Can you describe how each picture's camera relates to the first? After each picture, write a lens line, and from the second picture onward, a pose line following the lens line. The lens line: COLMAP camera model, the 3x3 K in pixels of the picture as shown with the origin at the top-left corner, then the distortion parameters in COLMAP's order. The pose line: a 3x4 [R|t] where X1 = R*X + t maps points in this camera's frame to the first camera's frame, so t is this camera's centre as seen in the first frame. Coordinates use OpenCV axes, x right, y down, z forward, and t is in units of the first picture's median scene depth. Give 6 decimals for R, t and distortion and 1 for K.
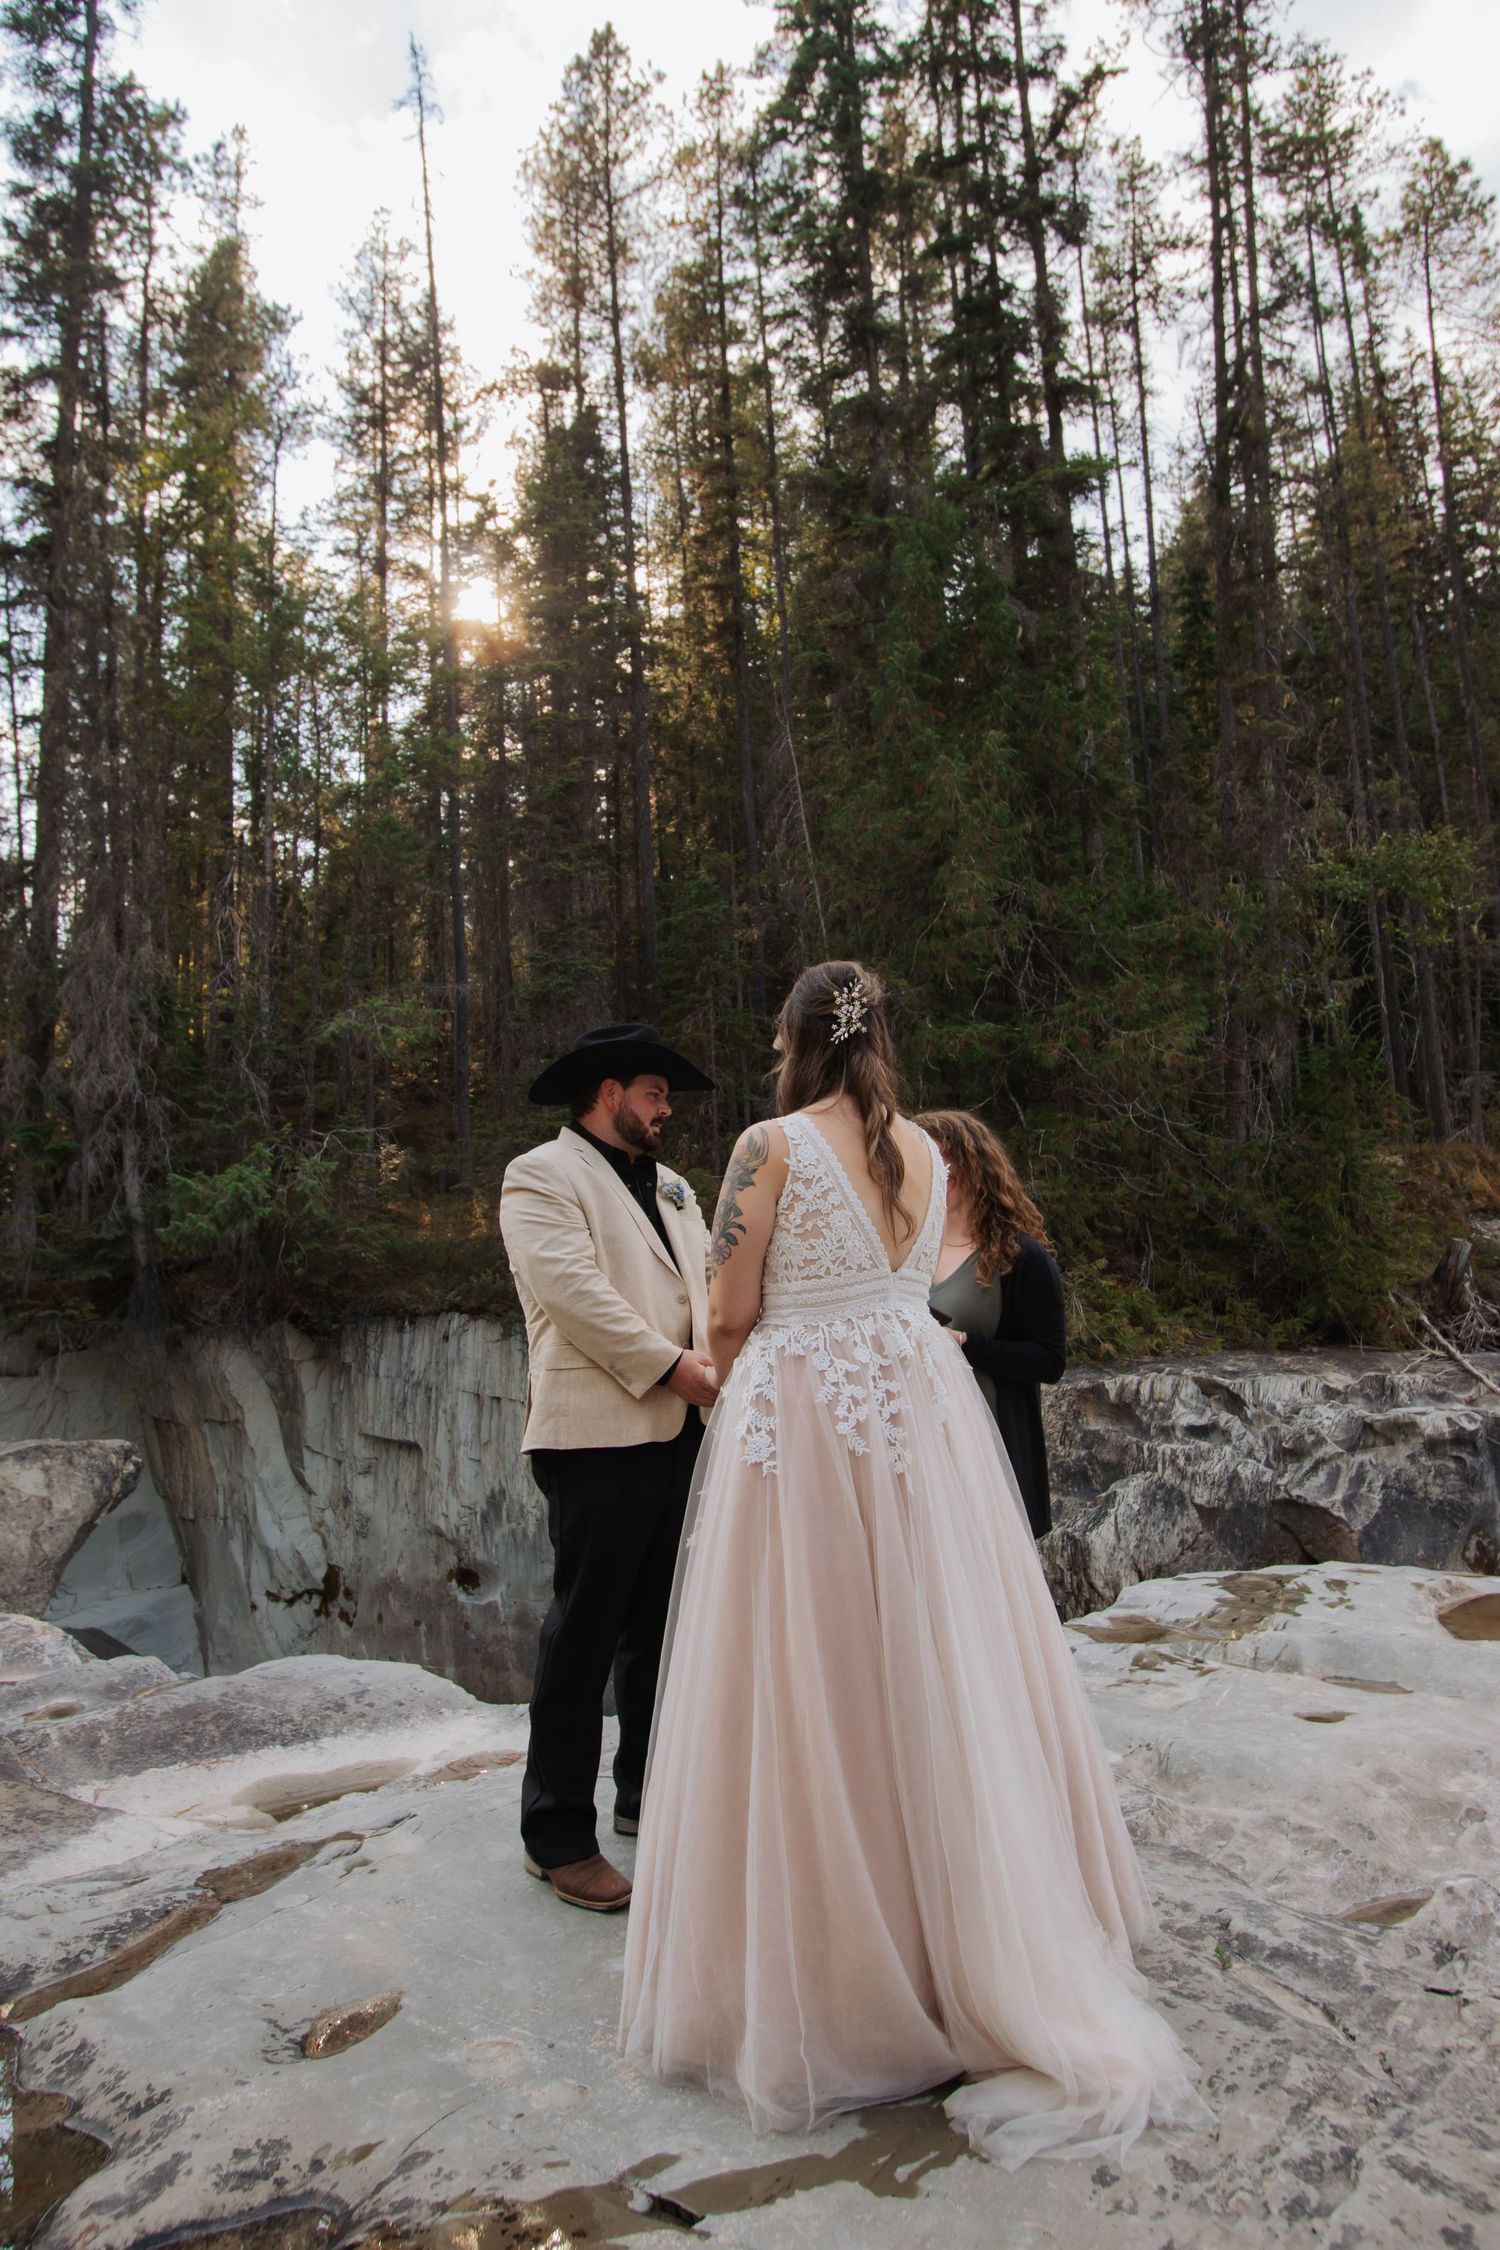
lens RADIAL K [[1445.7, 0, 813.0], [0, 1445.7, 1079.7], [0, 0, 1]] dist [0.001481, 0.002605]
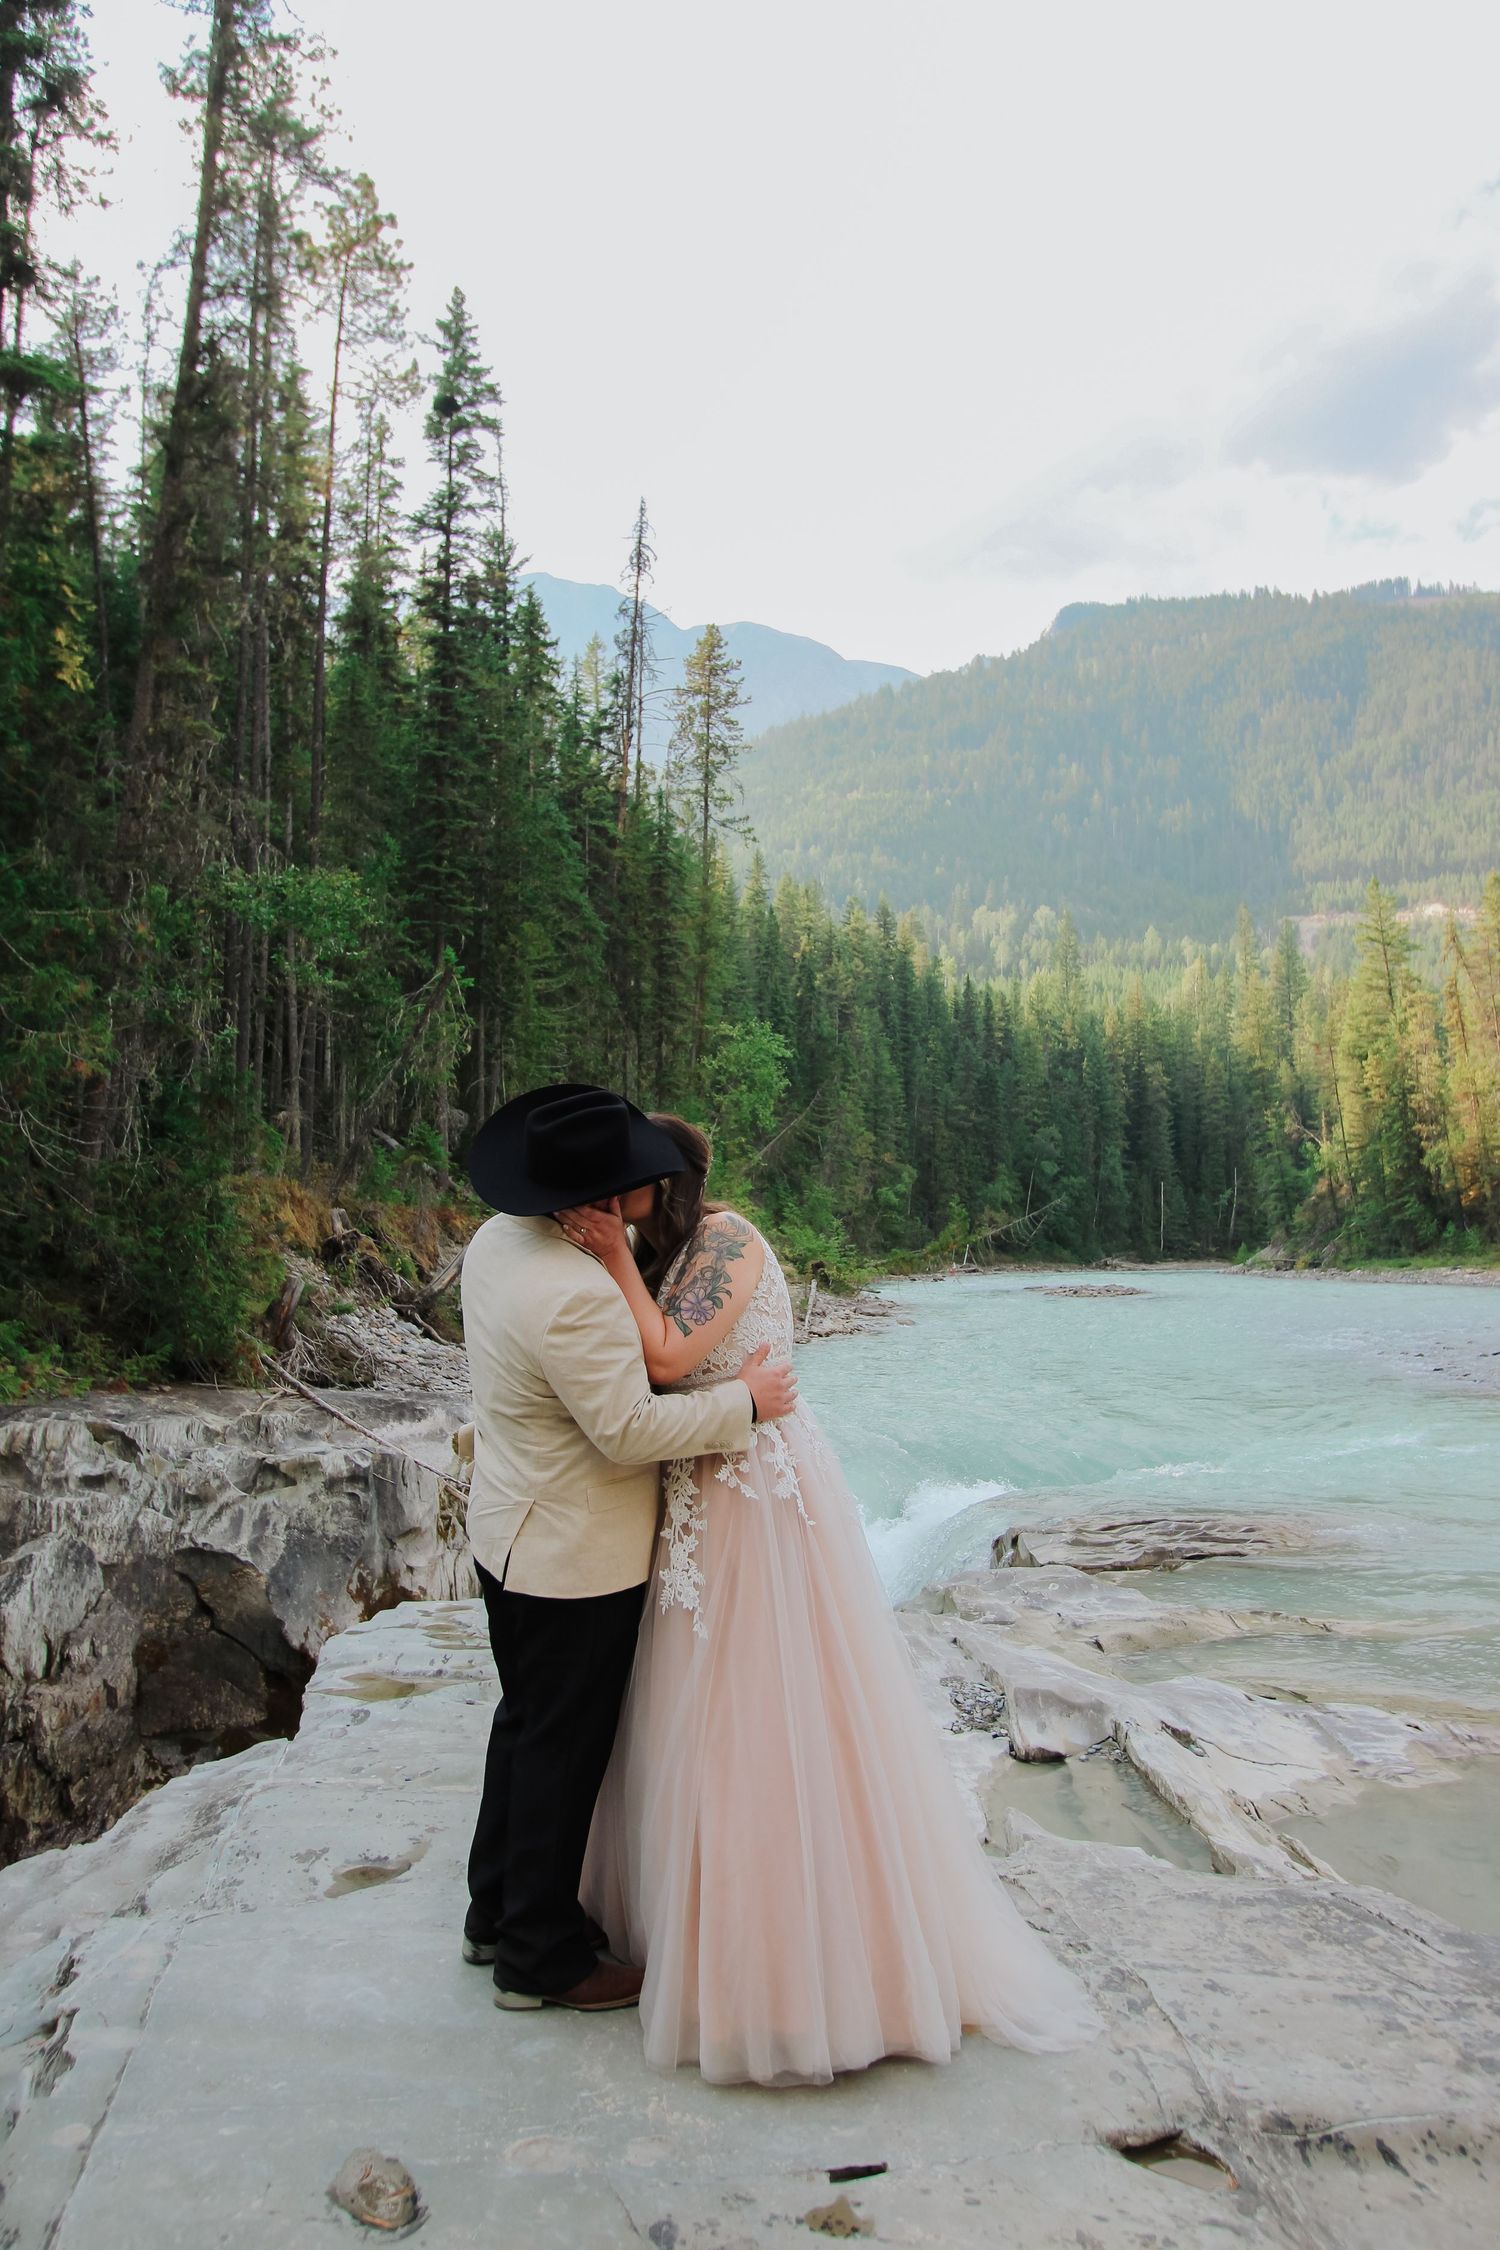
lens RADIAL K [[1534.1, 0, 750.0], [0, 1534.1, 1125.0], [0, 0, 1]] dist [0.001573, 0.006261]
pose [[0.713005, 0.109680, 0.692527, -0.135707], [-0.123995, 0.991847, -0.029424, -0.003609], [-0.690108, -0.064890, 0.720792, 0.028008]]
